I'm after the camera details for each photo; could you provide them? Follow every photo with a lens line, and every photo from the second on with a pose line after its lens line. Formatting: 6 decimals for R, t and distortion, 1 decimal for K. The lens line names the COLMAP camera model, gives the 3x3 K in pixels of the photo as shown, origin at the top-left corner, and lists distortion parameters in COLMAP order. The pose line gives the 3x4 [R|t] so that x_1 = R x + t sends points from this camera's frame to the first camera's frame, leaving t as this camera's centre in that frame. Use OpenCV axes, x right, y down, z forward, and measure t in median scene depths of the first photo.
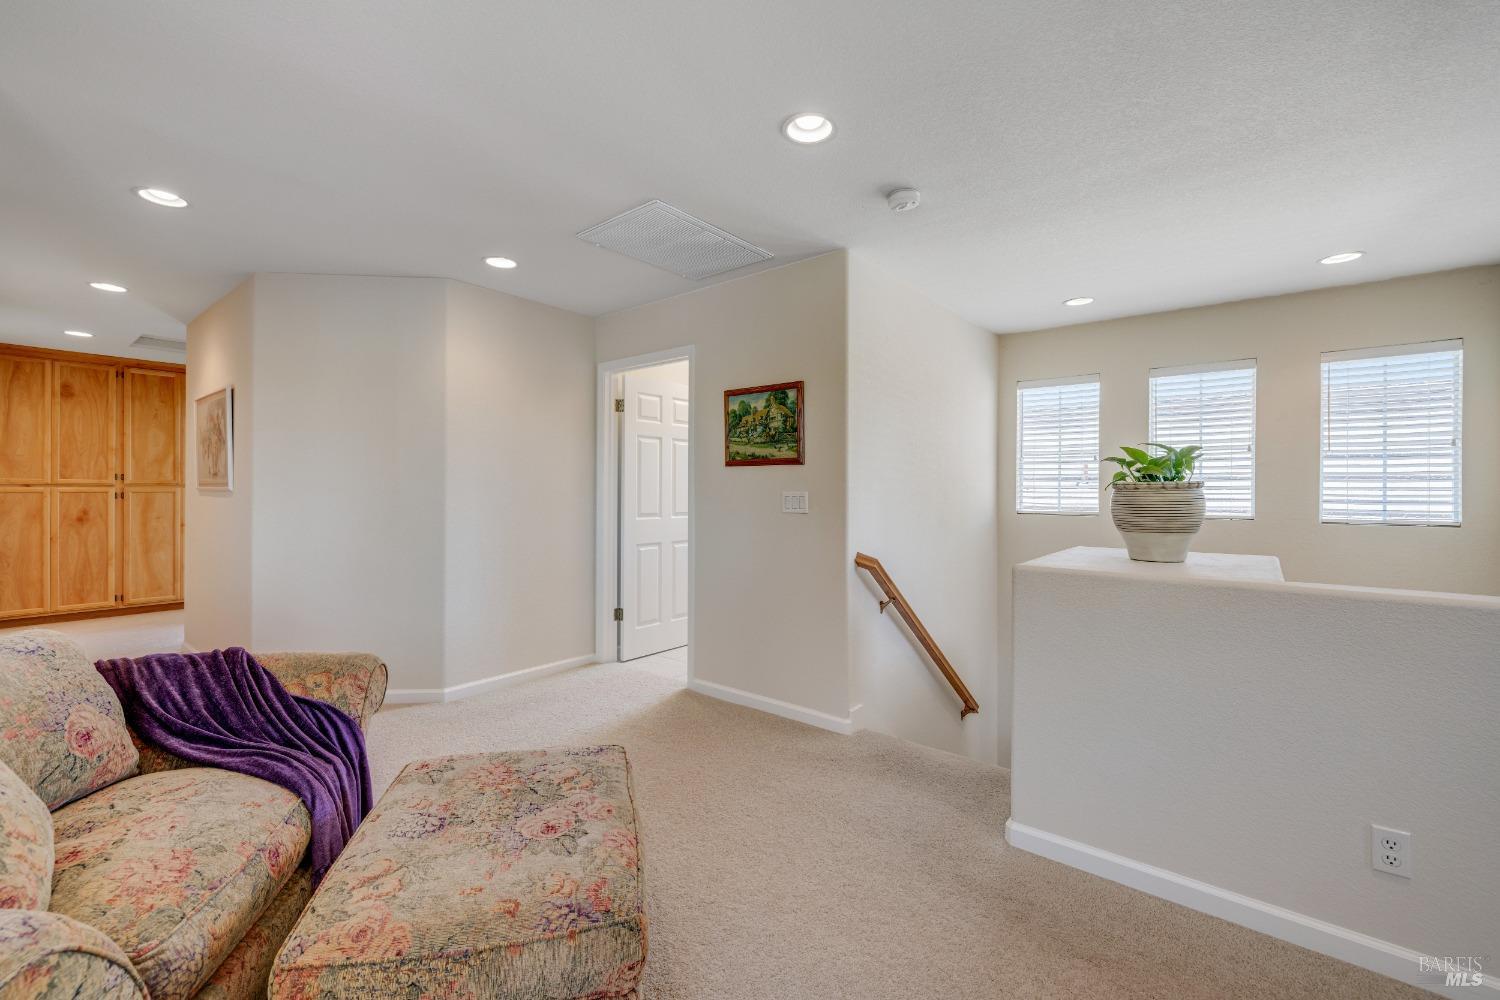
lens RADIAL K [[628.2, 0, 739.1], [0, 628.2, 490.2], [0, 0, 1]] dist [-0.001755, -0.000433]
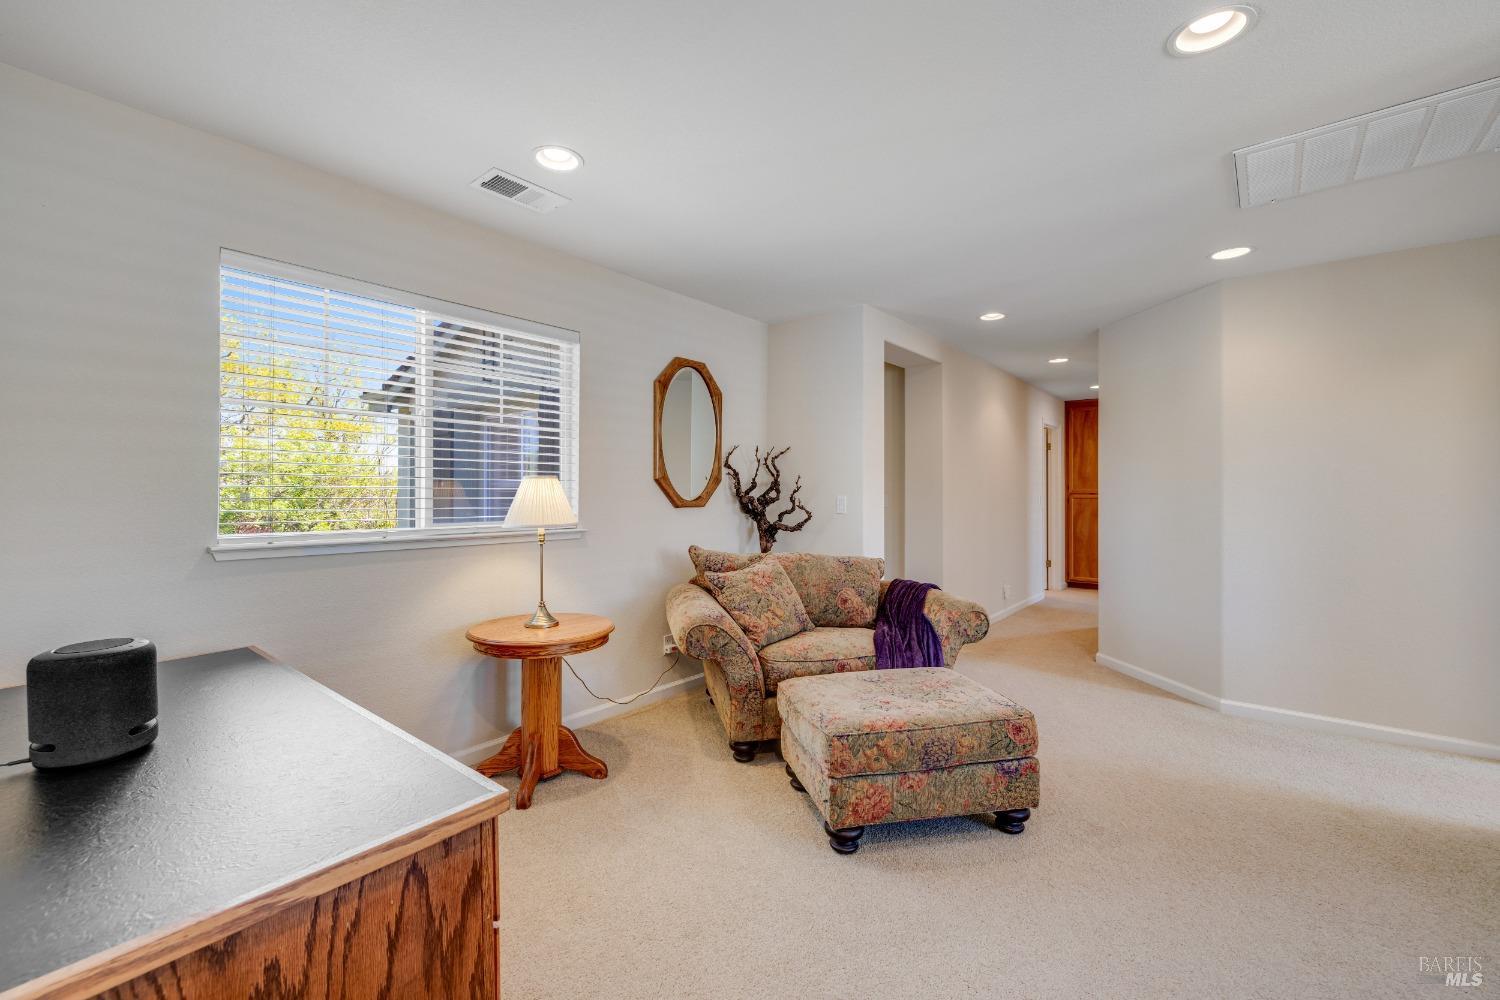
lens RADIAL K [[628.2, 0, 739.1], [0, 628.2, 490.2], [0, 0, 1]] dist [-0.001755, -0.000433]
pose [[0.013185, -0.006297, -0.999893, 1.124787], [-0.007045, 0.999955, -0.006391, -0.000542], [0.999888, 0.007128, 0.013140, 0.499939]]
